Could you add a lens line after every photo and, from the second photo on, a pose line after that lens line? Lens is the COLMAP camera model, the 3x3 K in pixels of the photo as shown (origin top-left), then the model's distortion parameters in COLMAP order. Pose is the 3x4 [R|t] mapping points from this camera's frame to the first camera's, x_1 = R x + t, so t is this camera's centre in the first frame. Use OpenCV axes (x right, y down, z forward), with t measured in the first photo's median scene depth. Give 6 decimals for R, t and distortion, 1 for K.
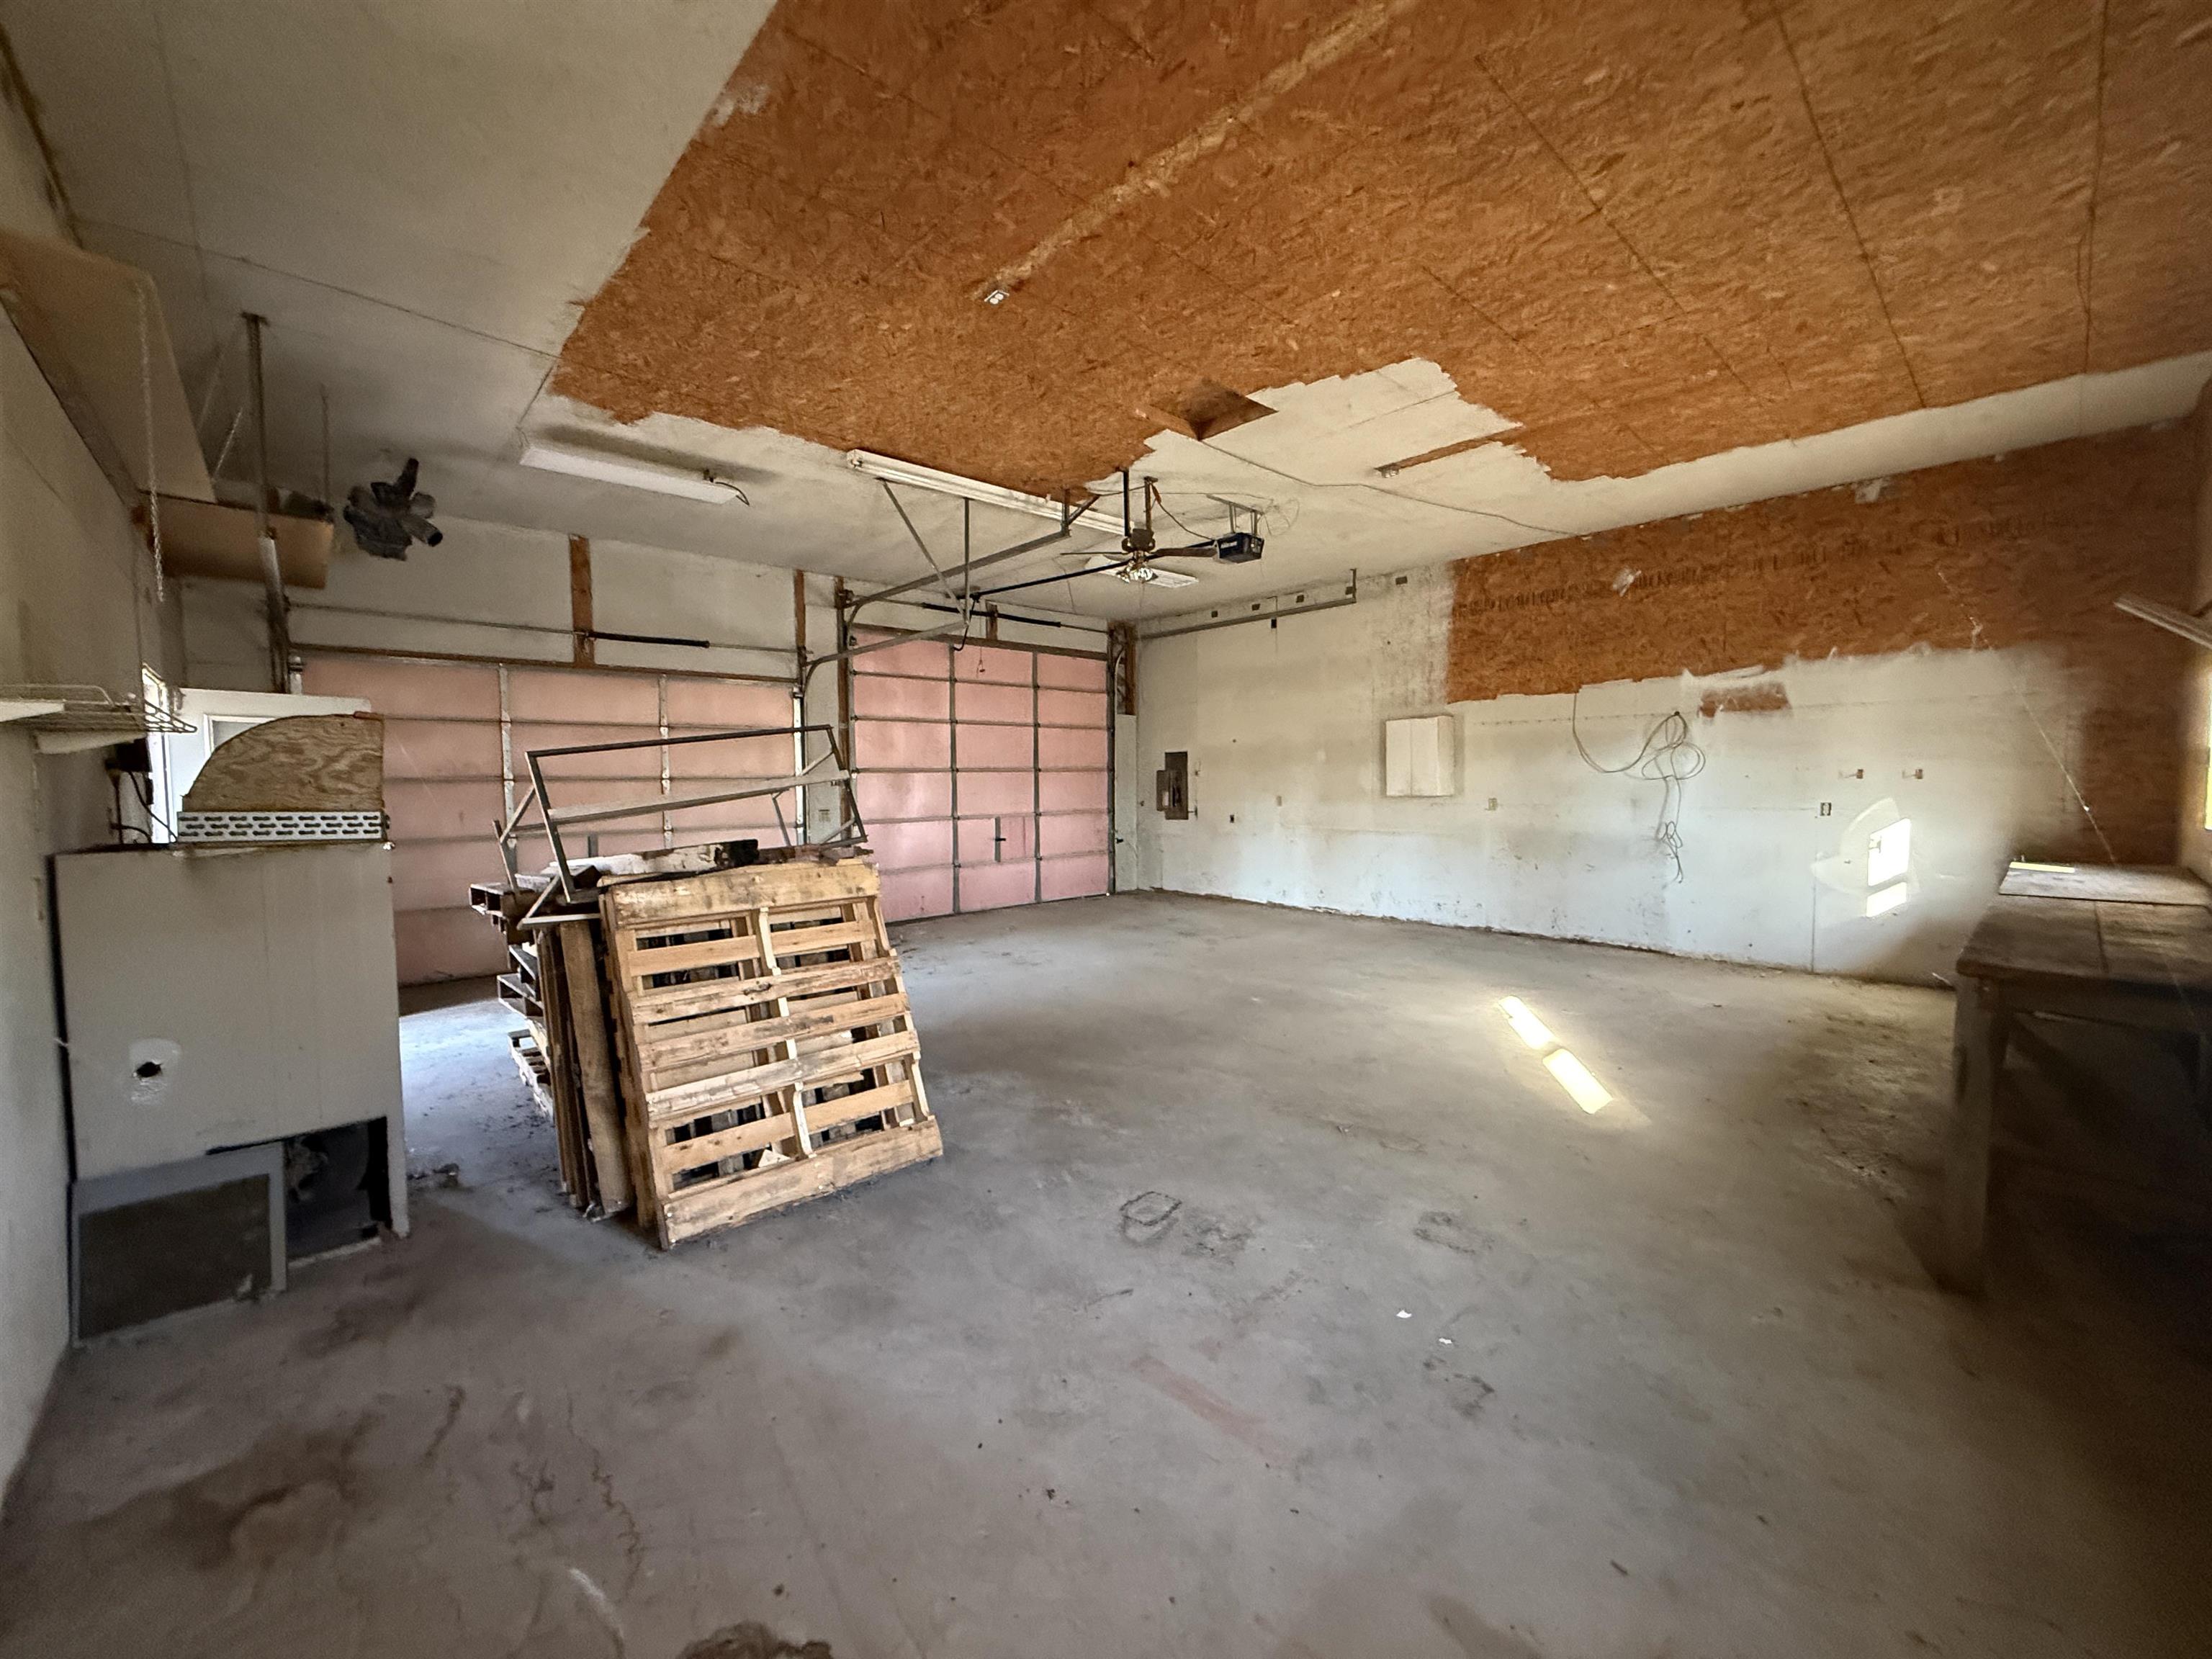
lens RADIAL K [[883.6, 0, 1100.6], [0, 883.6, 825.0], [0, 0, 1]] dist [0.004809, -0.000220]
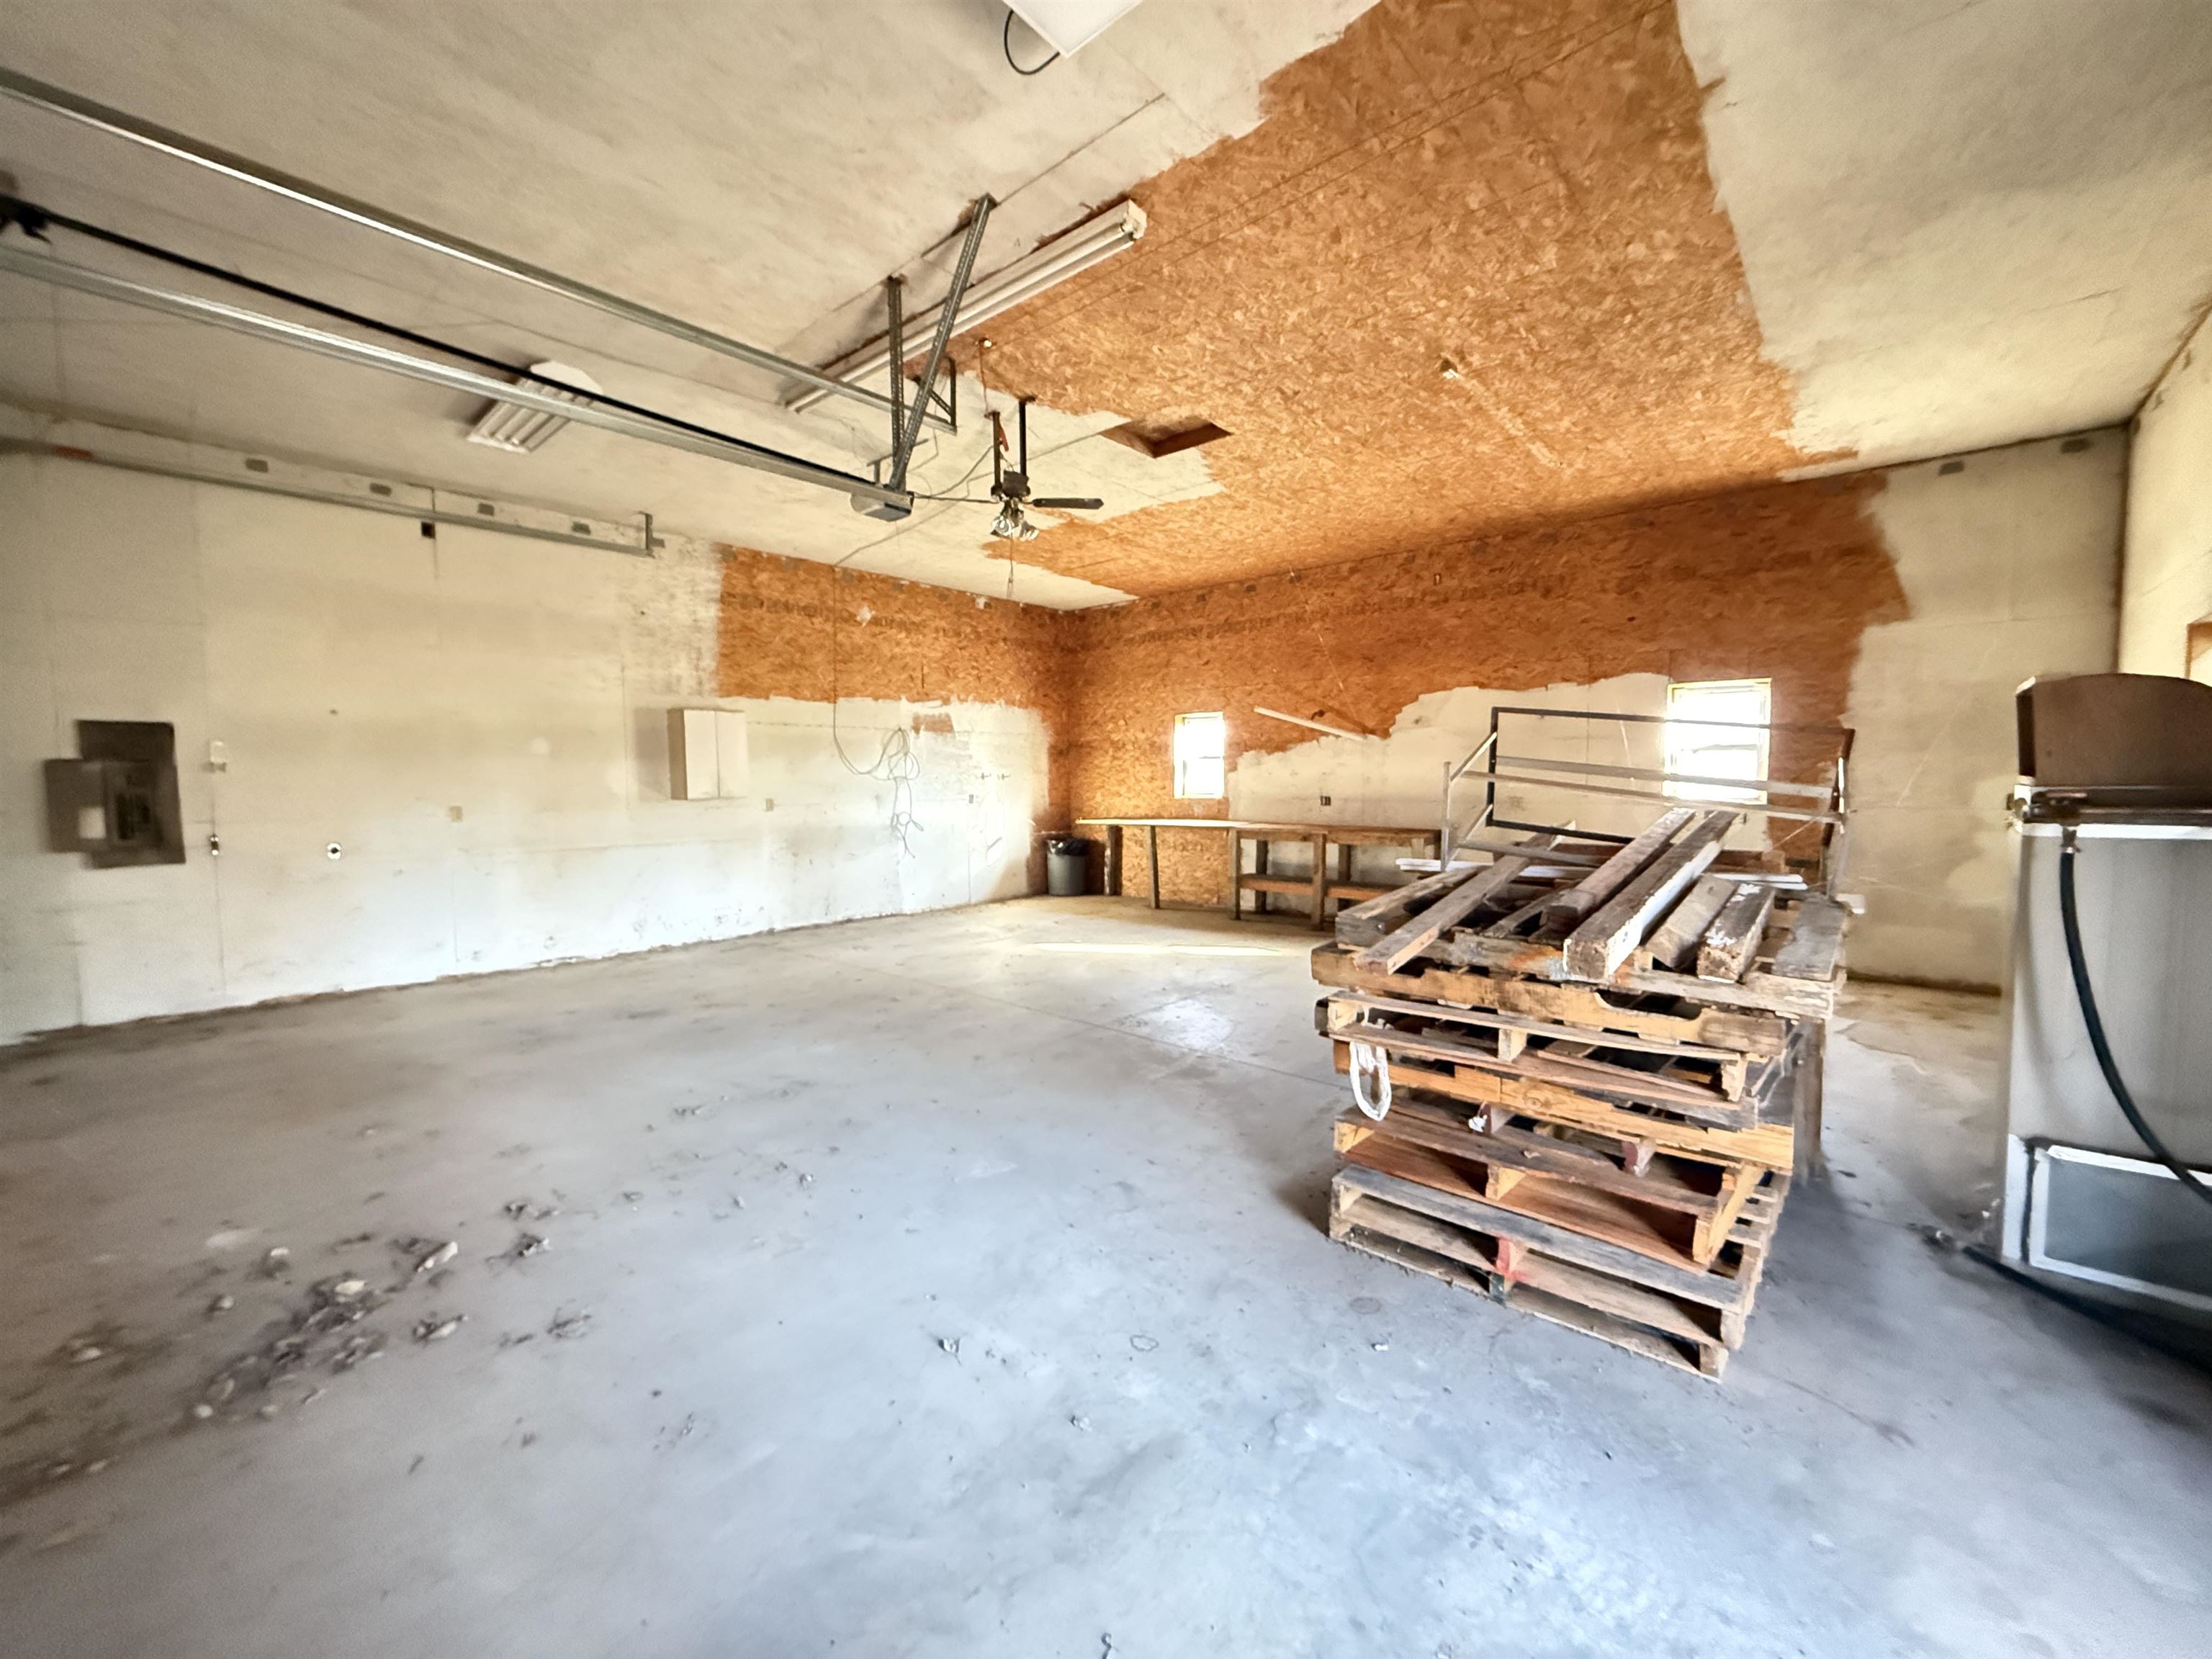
lens RADIAL K [[883.6, 0, 1100.6], [0, 883.6, 825.0], [0, 0, 1]] dist [0.004809, -0.000220]
pose [[-0.104895, -0.043103, 0.993549, -0.583768], [0.060421, 0.996938, 0.049629, -0.027830], [-0.992646, 0.065237, -0.101970, 0.733628]]
